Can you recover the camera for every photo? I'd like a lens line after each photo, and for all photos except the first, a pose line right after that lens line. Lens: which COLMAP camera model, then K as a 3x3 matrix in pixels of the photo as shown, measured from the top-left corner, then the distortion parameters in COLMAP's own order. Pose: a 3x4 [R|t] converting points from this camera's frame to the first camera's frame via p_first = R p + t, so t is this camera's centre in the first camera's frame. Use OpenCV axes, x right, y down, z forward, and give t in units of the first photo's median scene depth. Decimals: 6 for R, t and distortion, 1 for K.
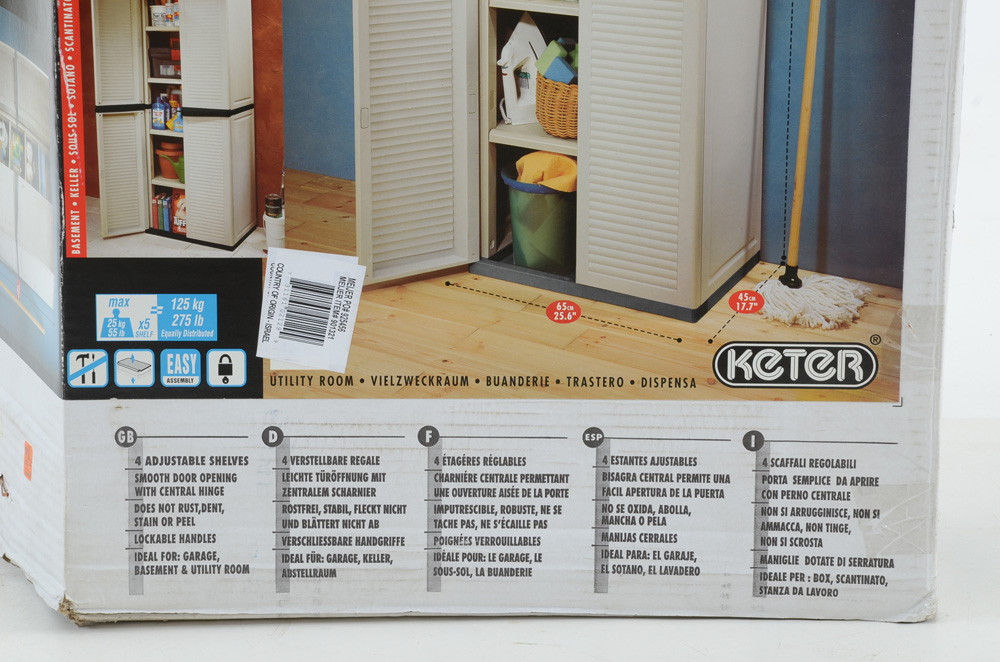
lens RADIAL K [[3639.3, 0, 490.6], [0, 3639.3, 339.4], [0, 0, 1]] dist [1.144091, 0.000000]
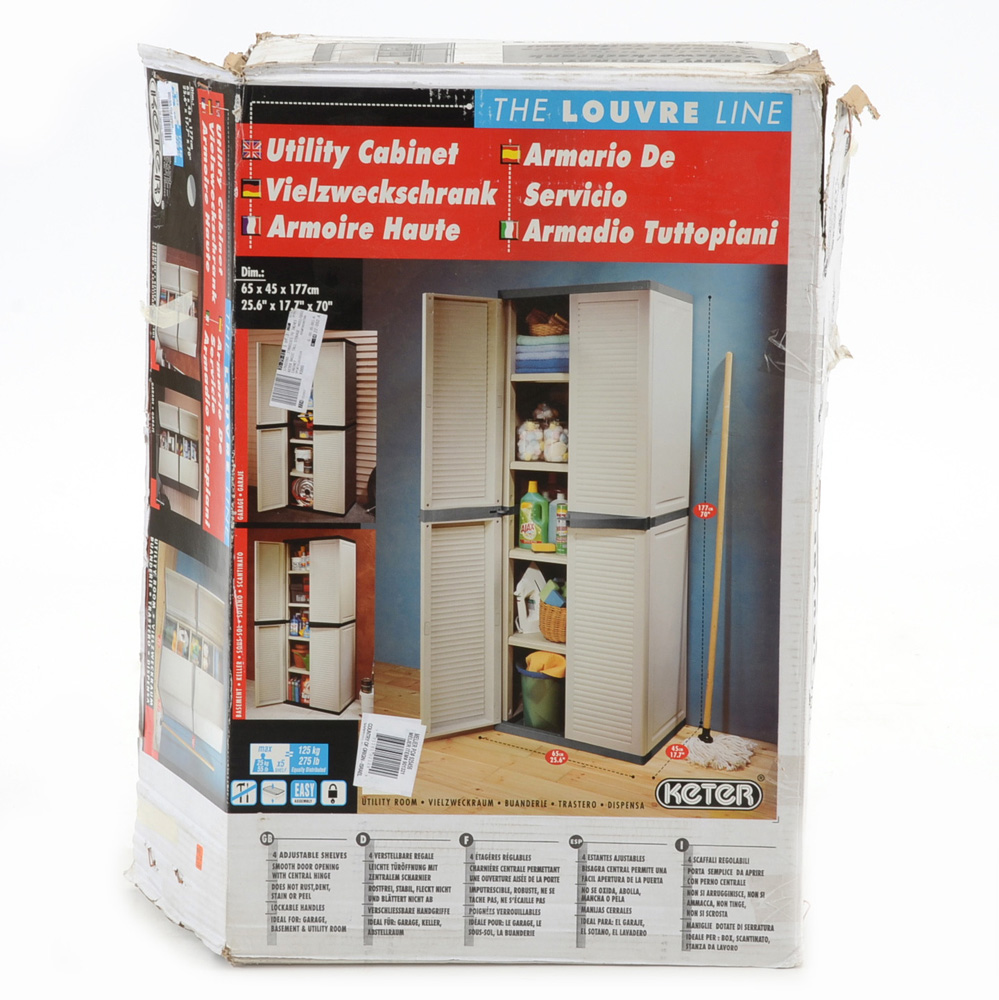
lens RADIAL K [[4691.5, 0, 510.9], [0, 4691.5, 473.5], [0, 0, 1]] dist [0.650043, 0.000000]
pose [[0.999968, 0.008042, 0.000445, -0.000723], [-0.007978, 0.996563, -0.082448, 0.036027], [-0.001106, 0.082442, 0.996595, -0.949621]]
